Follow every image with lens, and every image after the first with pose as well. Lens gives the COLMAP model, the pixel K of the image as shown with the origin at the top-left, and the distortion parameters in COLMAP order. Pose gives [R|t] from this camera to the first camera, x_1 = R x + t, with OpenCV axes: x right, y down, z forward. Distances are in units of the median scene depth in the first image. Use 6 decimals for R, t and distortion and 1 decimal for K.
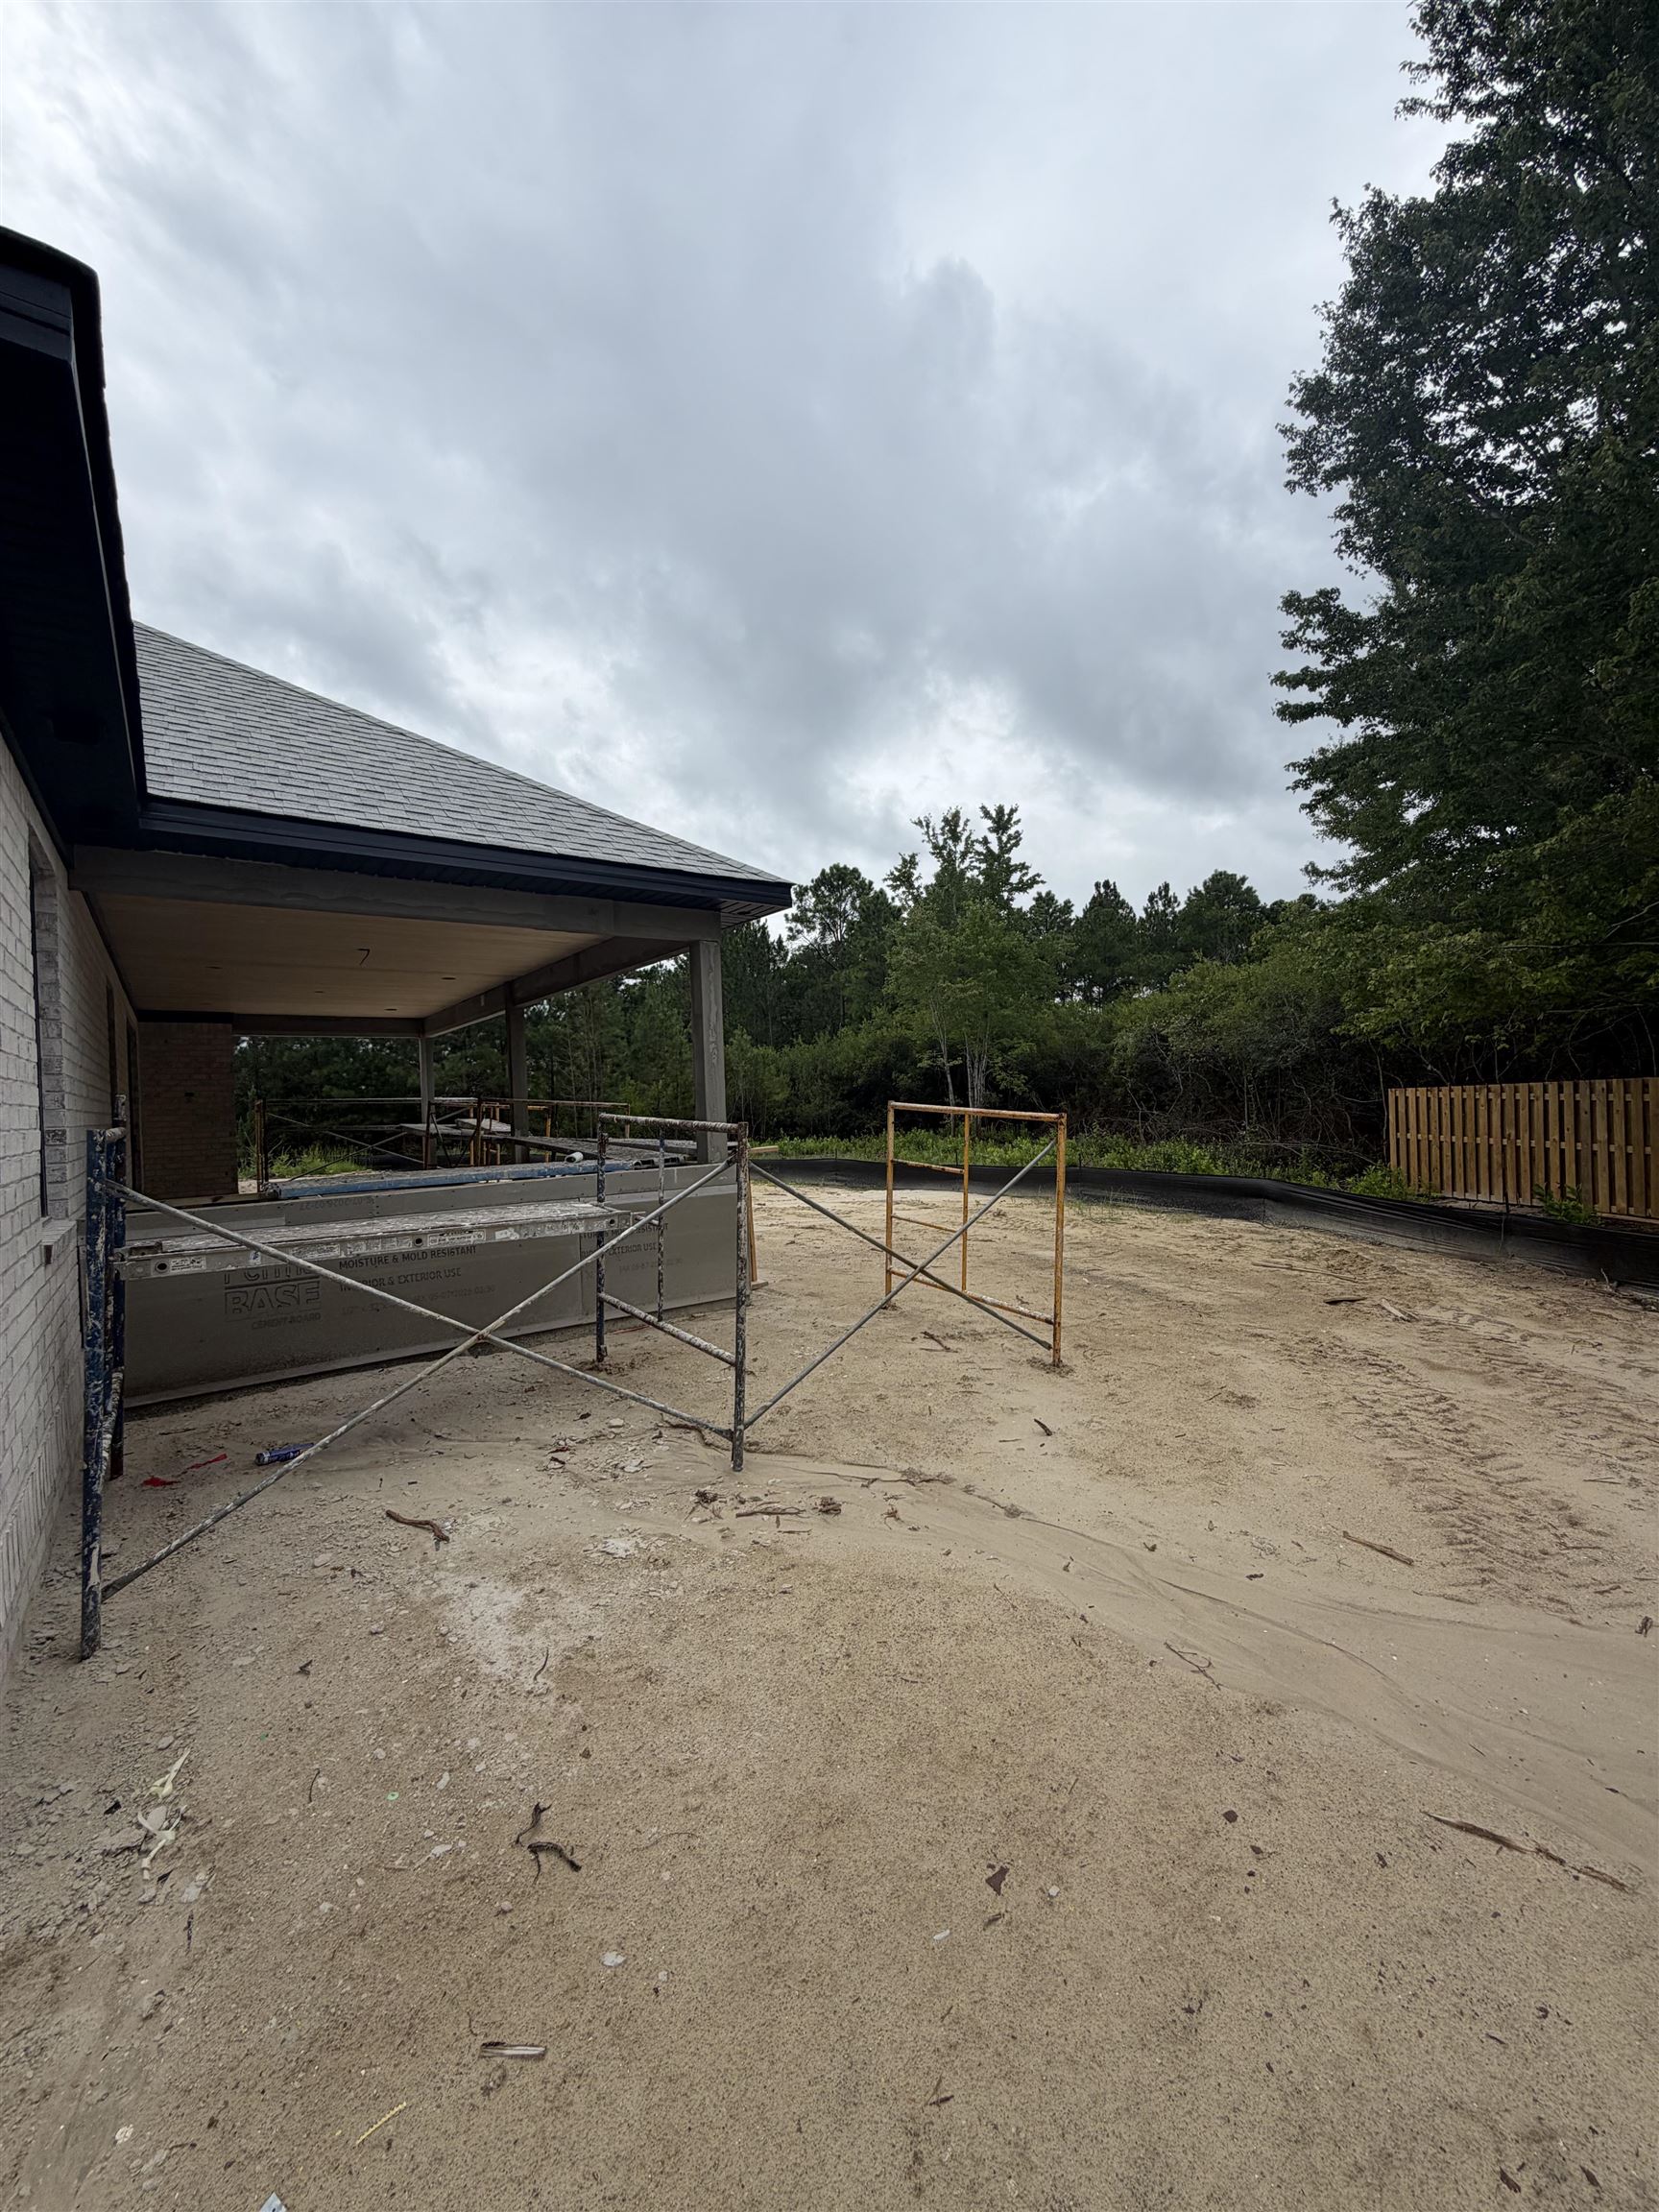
lens RADIAL K [[886.1, 0, 821.5], [0, 886.1, 1100.9], [0, 0, 1]] dist [0.000860, 0.000067]
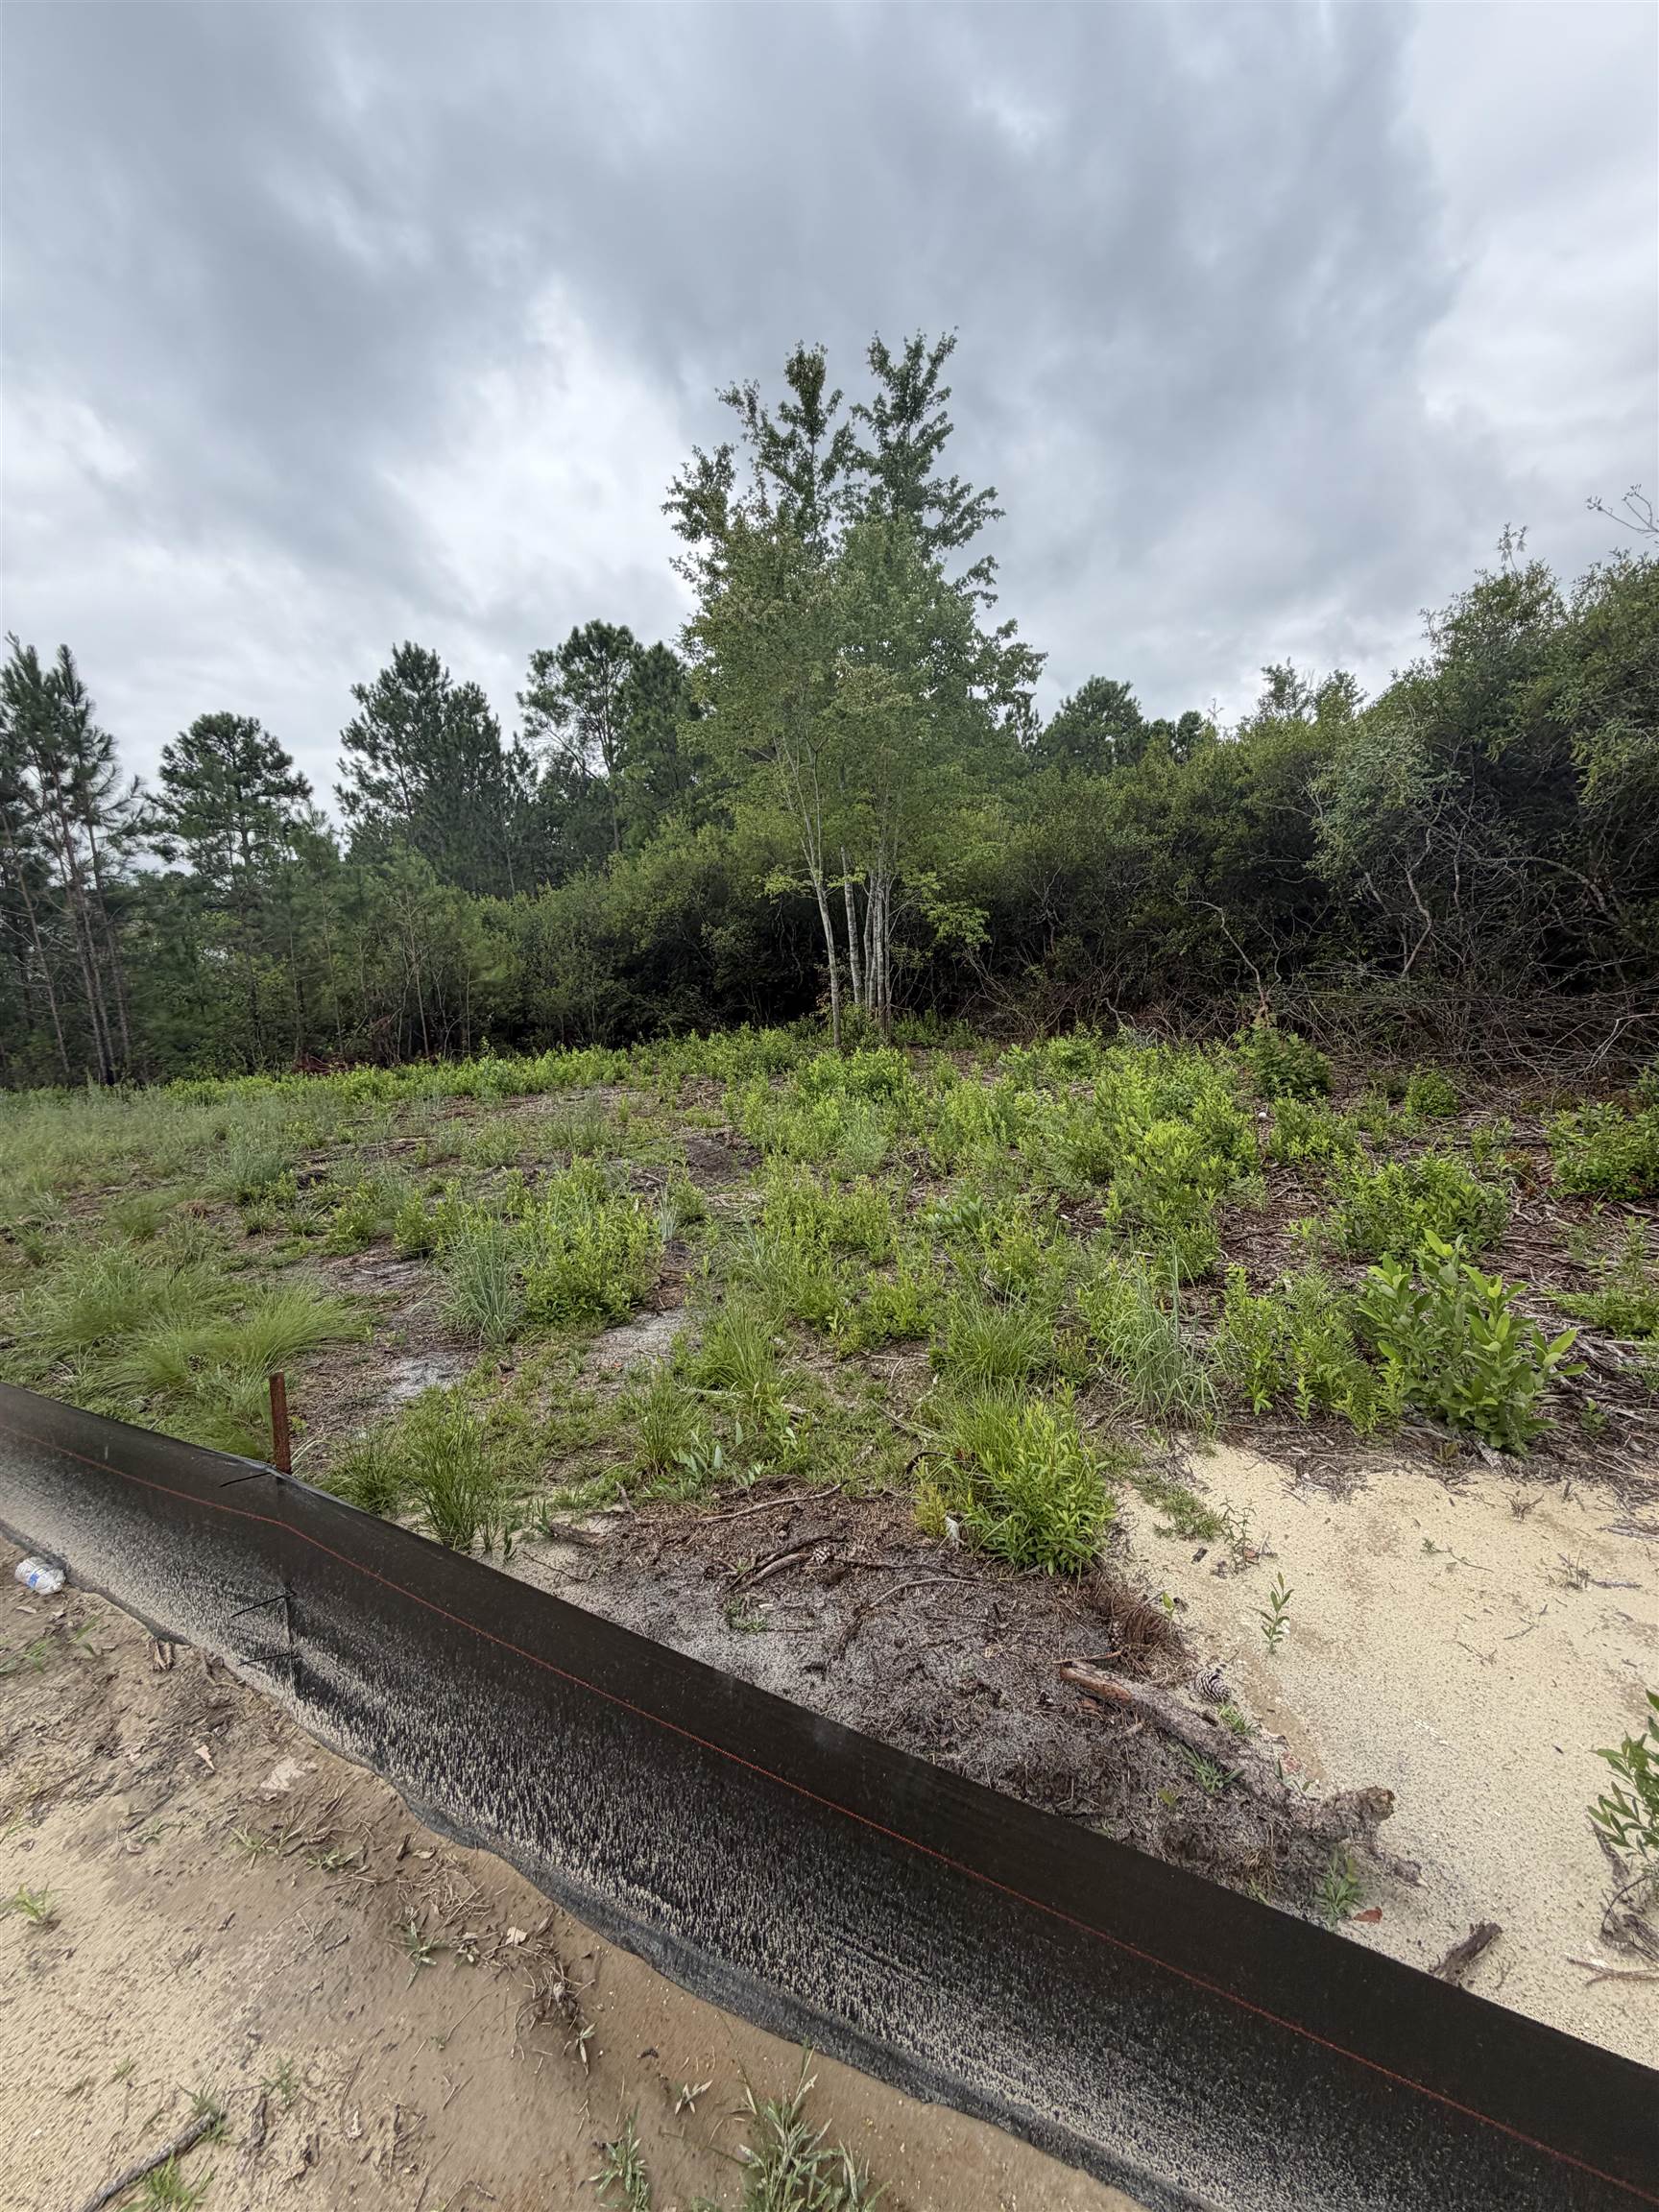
lens RADIAL K [[886.1, 0, 821.5], [0, 886.1, 1100.9], [0, 0, 1]] dist [0.000860, 0.000067]
pose [[0.974940, -0.059718, 0.214302, 0.028614], [0.031288, 0.990530, 0.133687, 0.005741], [-0.220256, -0.123632, 0.967575, 0.442082]]
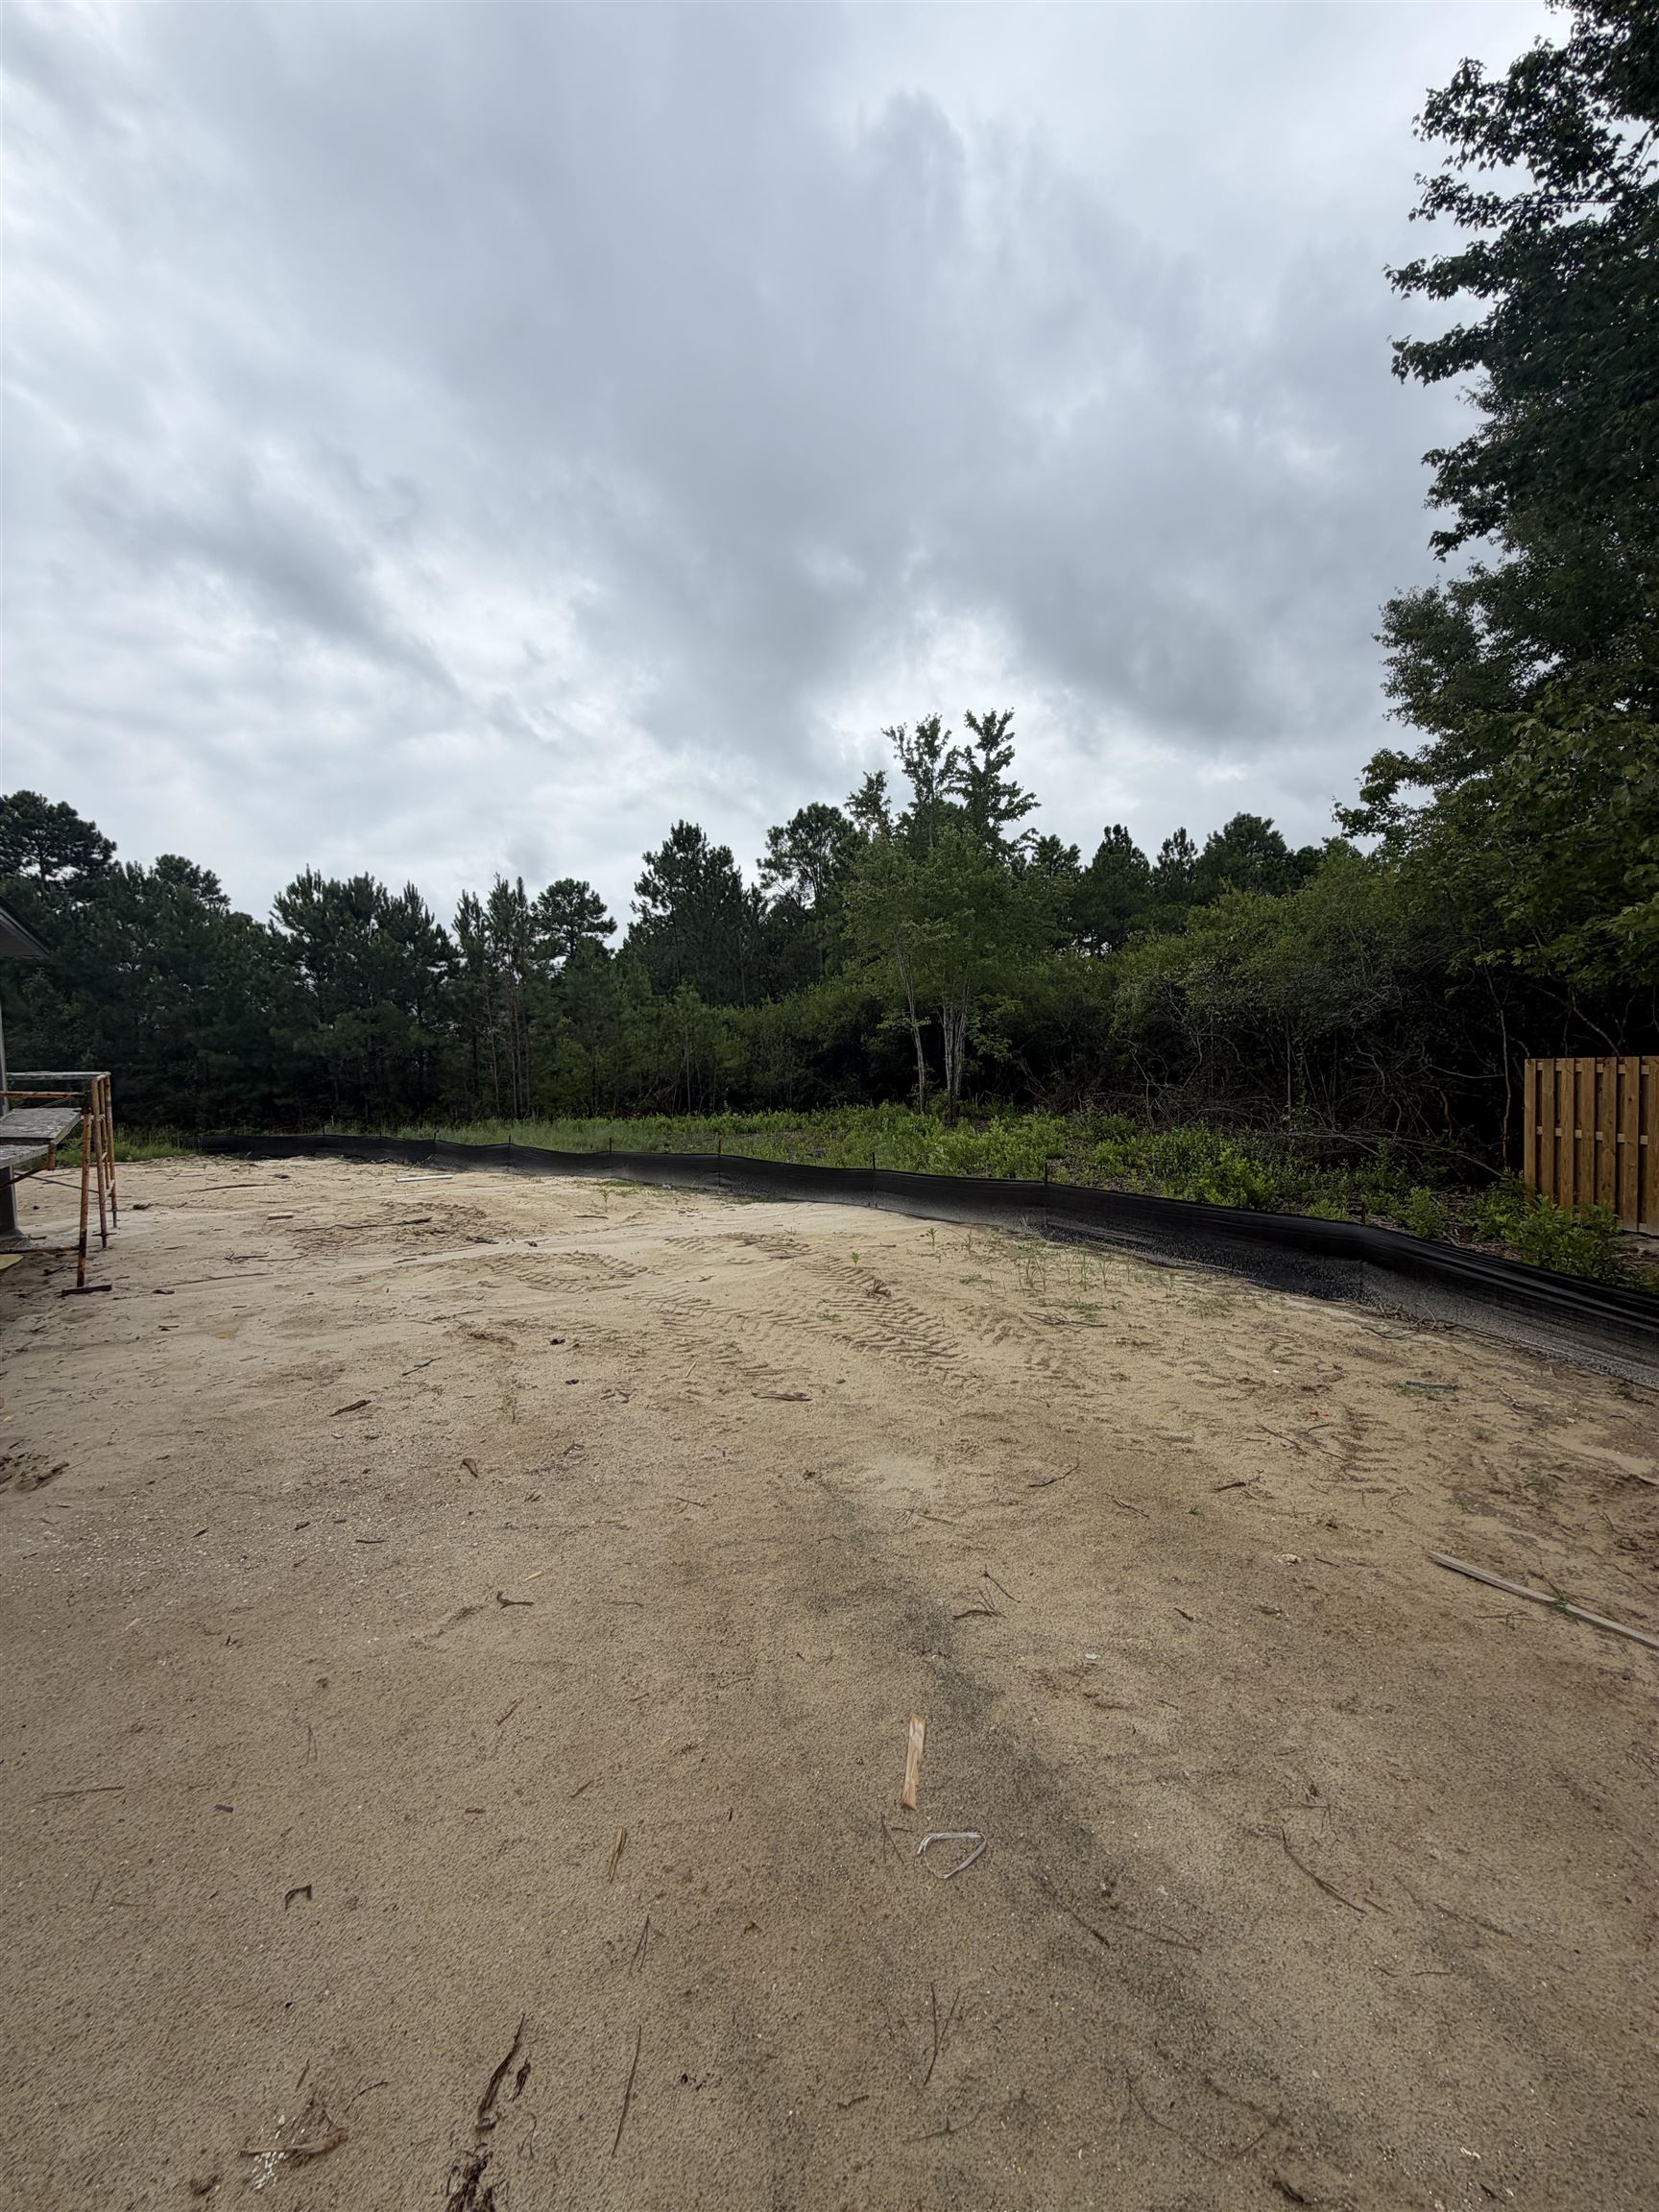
lens RADIAL K [[886.1, 0, 821.5], [0, 886.1, 1100.9], [0, 0, 1]] dist [0.000860, 0.000067]
pose [[0.999937, 0.001813, -0.011037, 0.052827], [-0.001361, 0.999165, 0.040826, -0.003629], [0.011102, -0.040808, 0.999105, 0.140635]]
